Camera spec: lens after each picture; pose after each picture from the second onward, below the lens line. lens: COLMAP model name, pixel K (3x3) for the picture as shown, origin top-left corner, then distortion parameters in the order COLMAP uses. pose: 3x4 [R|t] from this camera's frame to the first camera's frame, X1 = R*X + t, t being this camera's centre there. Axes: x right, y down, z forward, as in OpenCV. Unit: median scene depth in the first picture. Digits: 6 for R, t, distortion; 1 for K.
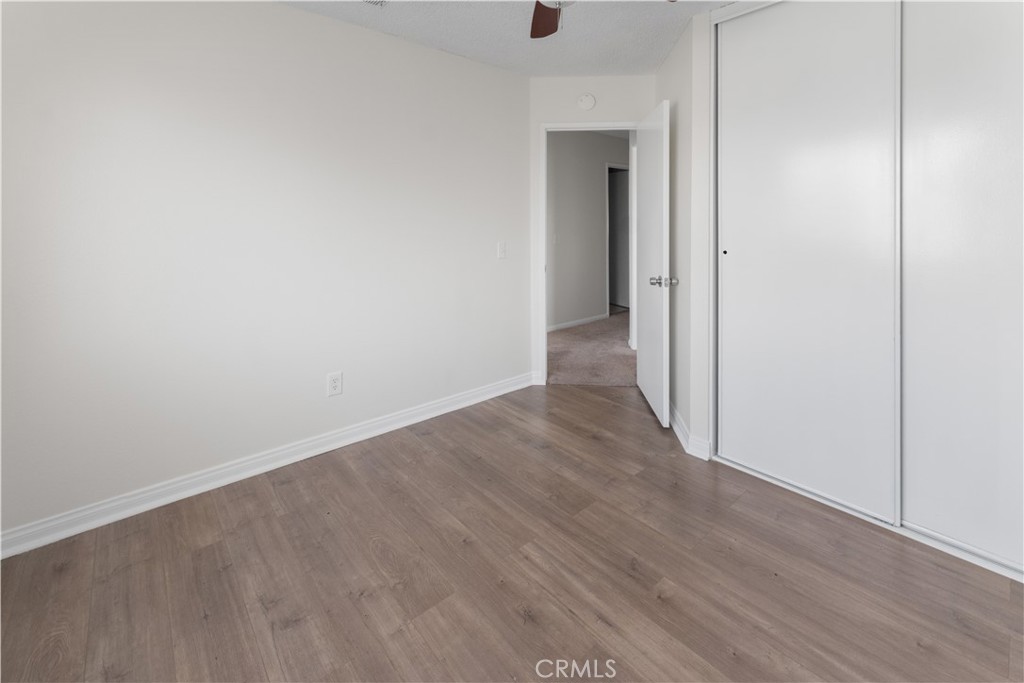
lens RADIAL K [[423.6, 0, 513.4], [0, 423.6, 339.4], [0, 0, 1]] dist [0.001720, 0.000036]
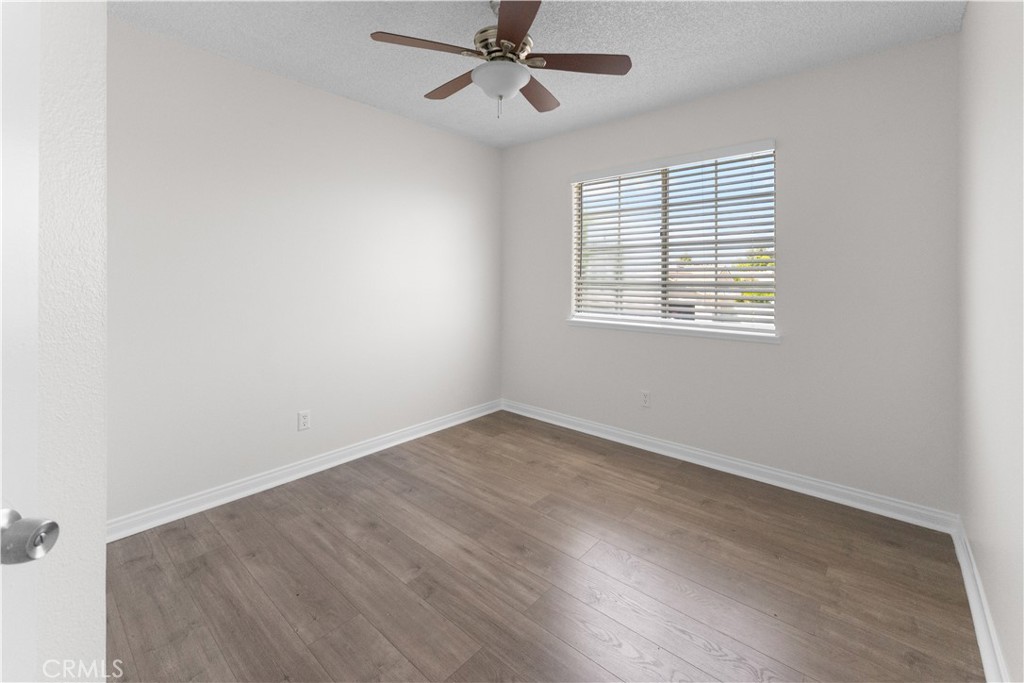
lens RADIAL K [[423.6, 0, 513.4], [0, 423.6, 339.4], [0, 0, 1]] dist [0.001720, 0.000036]
pose [[-0.991236, 0.019897, -0.130597, 0.201607], [-0.035176, 0.913148, 0.406108, -0.475113], [0.127335, 0.407143, -0.904445, 1.722320]]
